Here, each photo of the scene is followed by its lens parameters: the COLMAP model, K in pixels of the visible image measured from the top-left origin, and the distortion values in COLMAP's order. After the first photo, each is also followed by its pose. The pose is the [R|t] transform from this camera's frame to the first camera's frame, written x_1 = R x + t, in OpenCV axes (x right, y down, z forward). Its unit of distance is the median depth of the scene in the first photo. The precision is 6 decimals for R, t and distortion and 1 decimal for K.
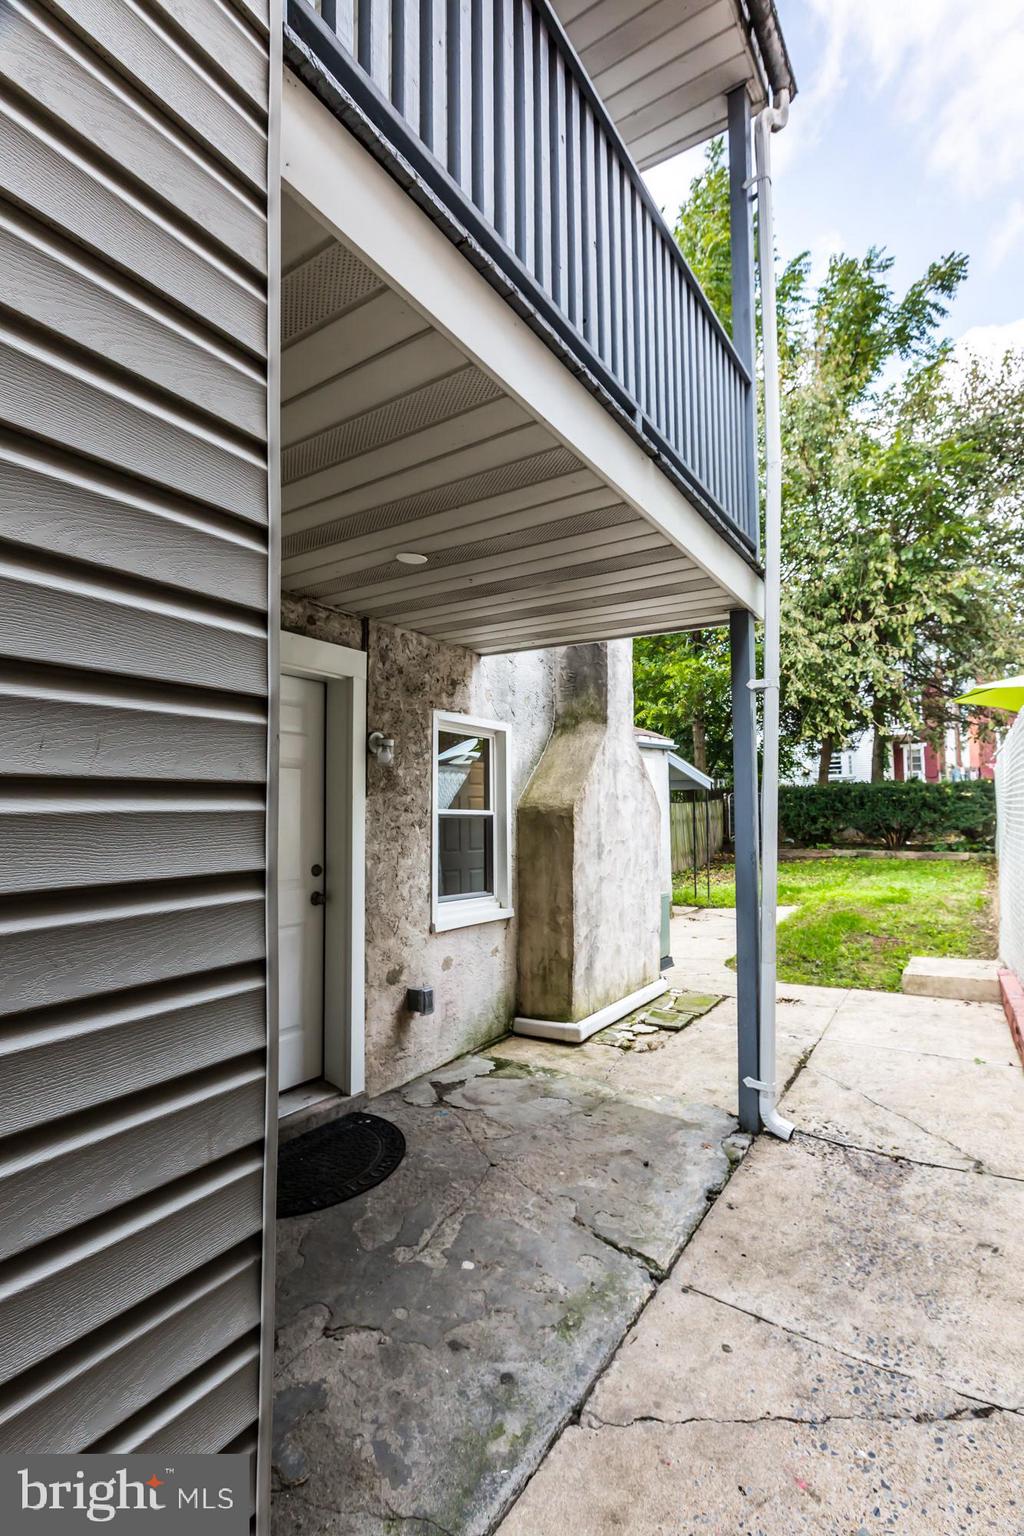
lens RADIAL K [[696.1, 0, 512.0], [0, 696.1, 768.0], [0, 0, 1]] dist [0.000510, -0.000111]
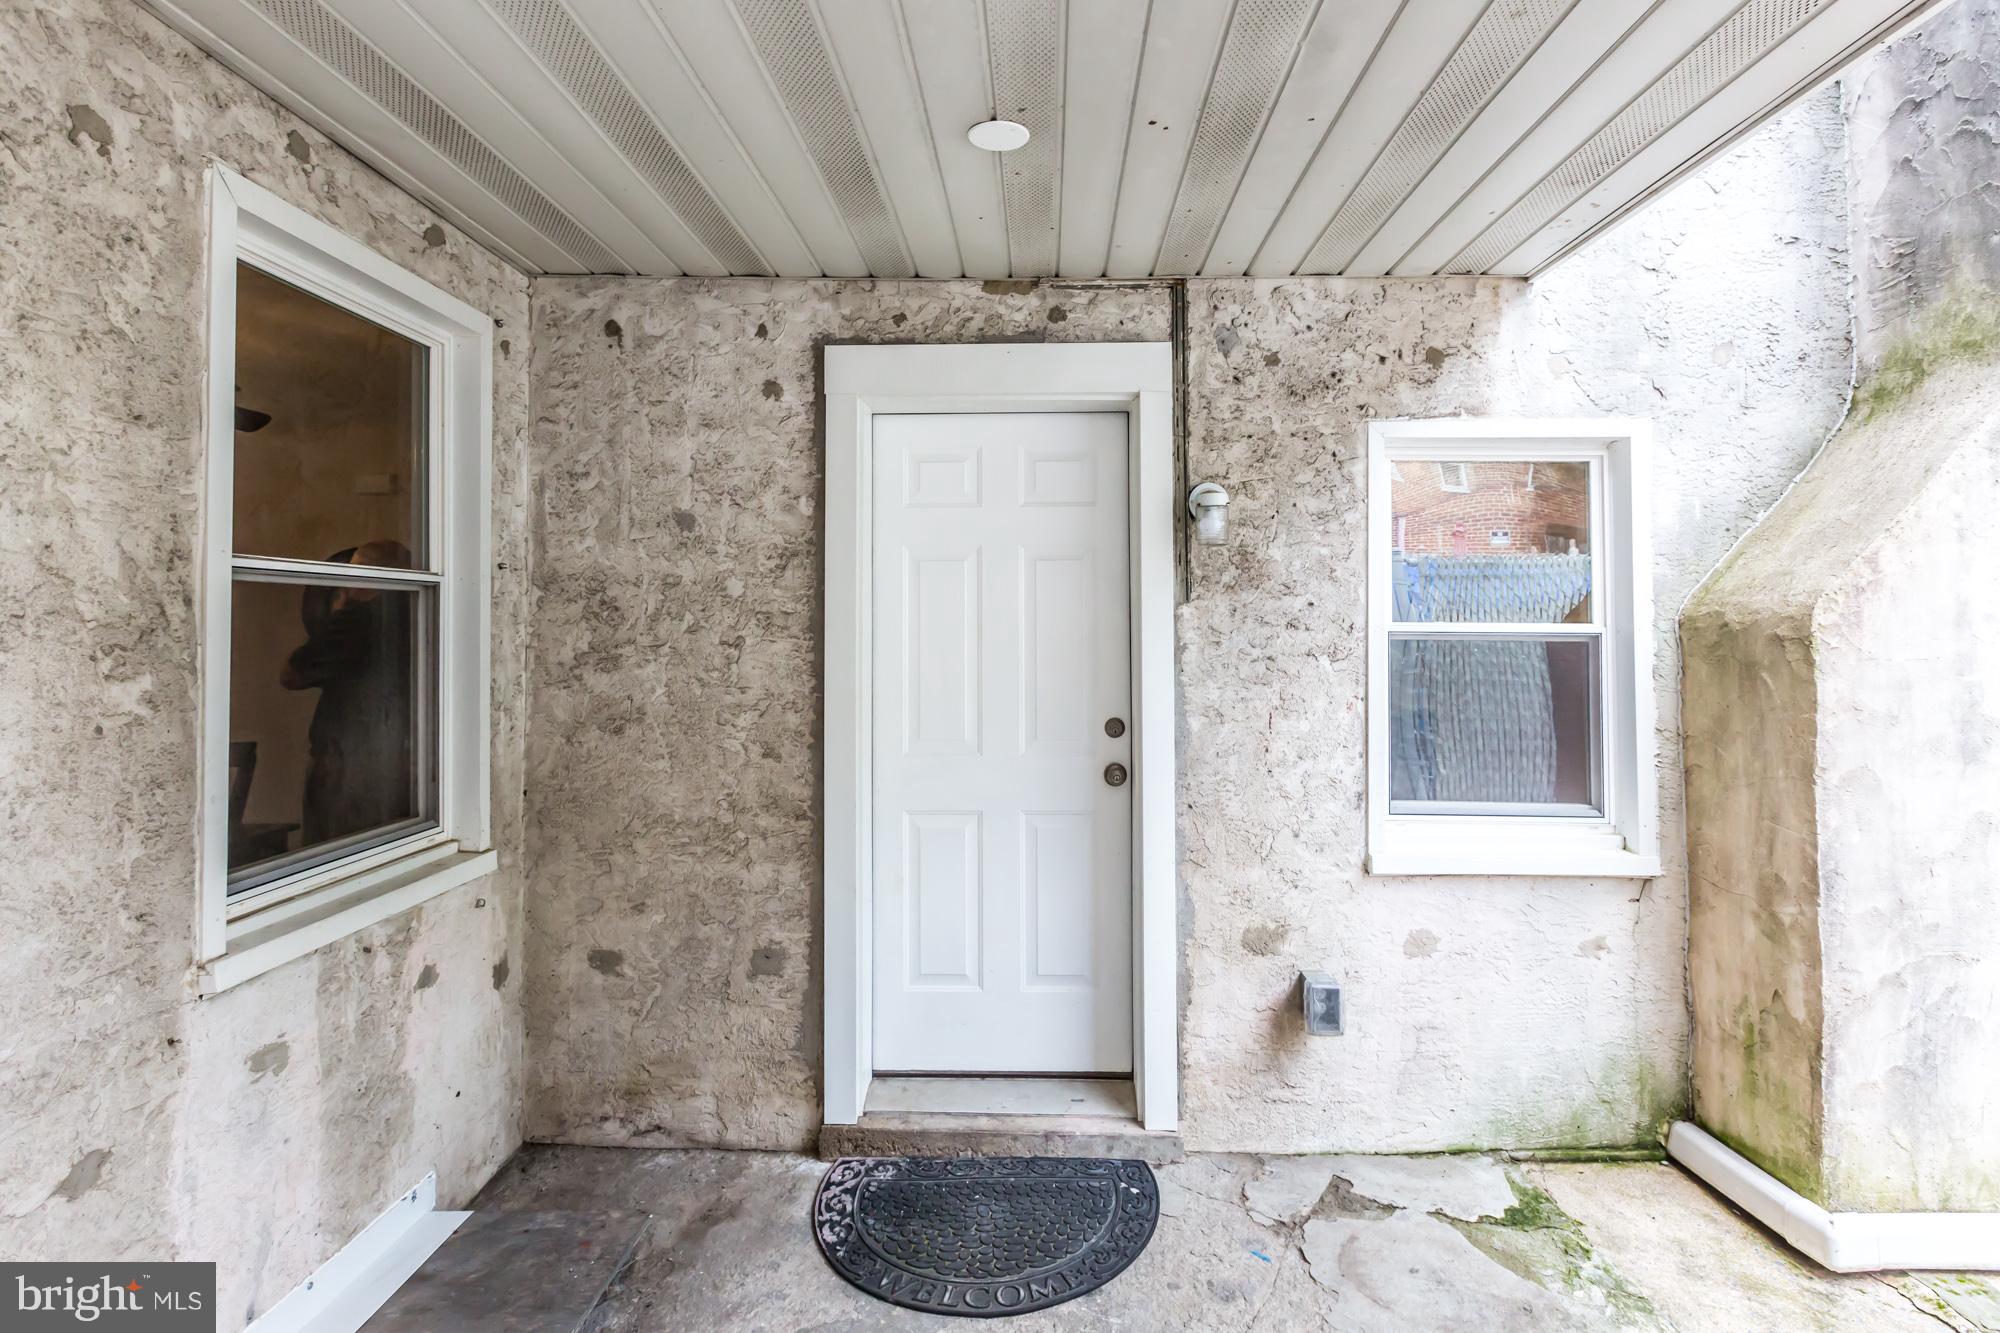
lens RADIAL K [[900.5, 0, 1009.6], [0, 900.5, 599.2], [0, 0, 1]] dist [-0.000801, -0.000117]
pose [[0.545375, -0.035305, -0.837448, 0.281177], [0.059416, 0.998228, -0.003389, 0.029498], [0.836083, -0.047910, 0.546506, 0.439370]]
